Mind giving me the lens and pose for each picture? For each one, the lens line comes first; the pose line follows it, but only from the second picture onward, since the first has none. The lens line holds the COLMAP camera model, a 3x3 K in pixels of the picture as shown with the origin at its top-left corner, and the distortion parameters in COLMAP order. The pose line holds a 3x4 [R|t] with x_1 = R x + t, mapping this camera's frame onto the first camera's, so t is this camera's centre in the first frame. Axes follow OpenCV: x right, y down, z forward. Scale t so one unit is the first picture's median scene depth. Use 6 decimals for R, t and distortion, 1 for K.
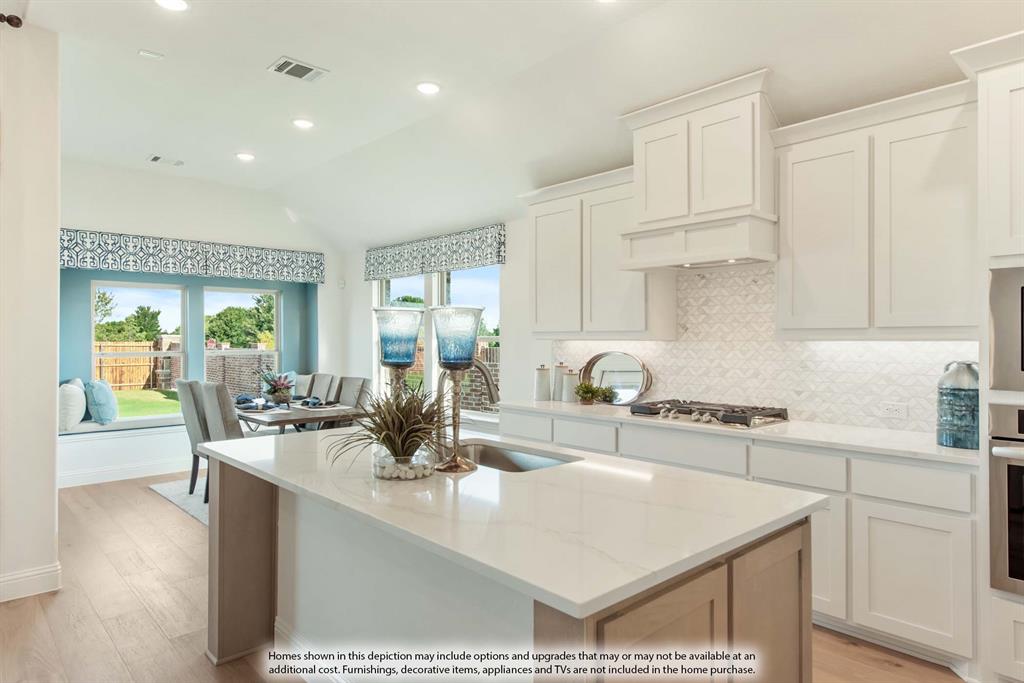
lens RADIAL K [[611.0, 0, 524.6], [0, 611.0, 339.8], [0, 0, 1]] dist [0.007363, -0.004659]
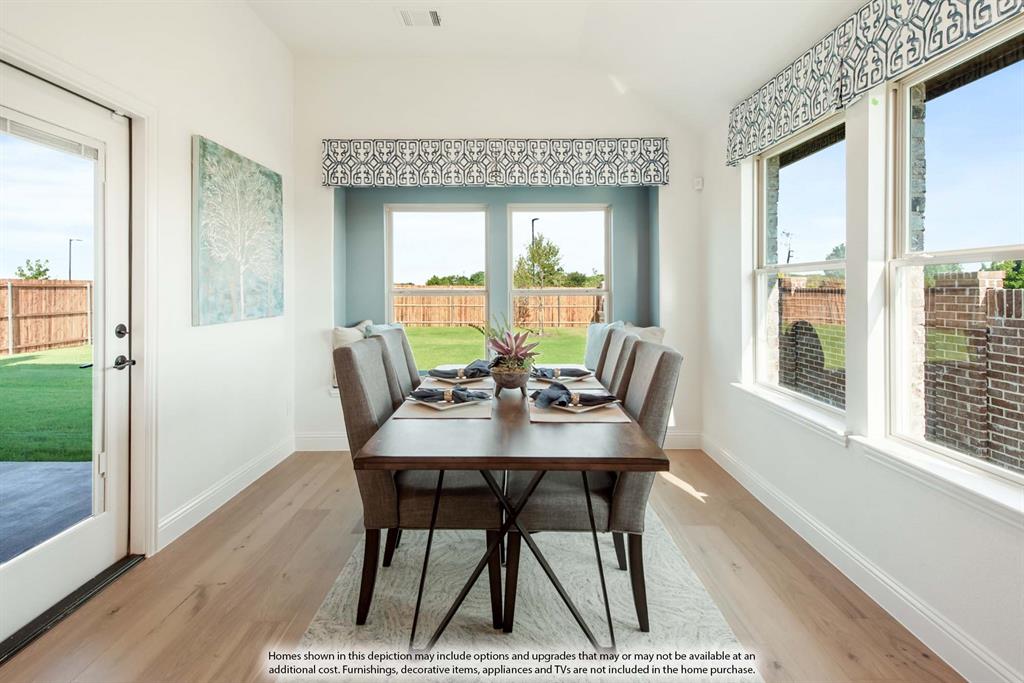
lens RADIAL K [[526.2, 0, 511.4], [0, 526.2, 287.9], [0, 0, 1]] dist [0.007071, 0.000324]
pose [[0.724108, -0.001454, -0.689685, -0.122302], [0.001479, 0.999999, -0.000555, 0.026712], [0.689685, -0.000618, 0.724109, 0.875365]]
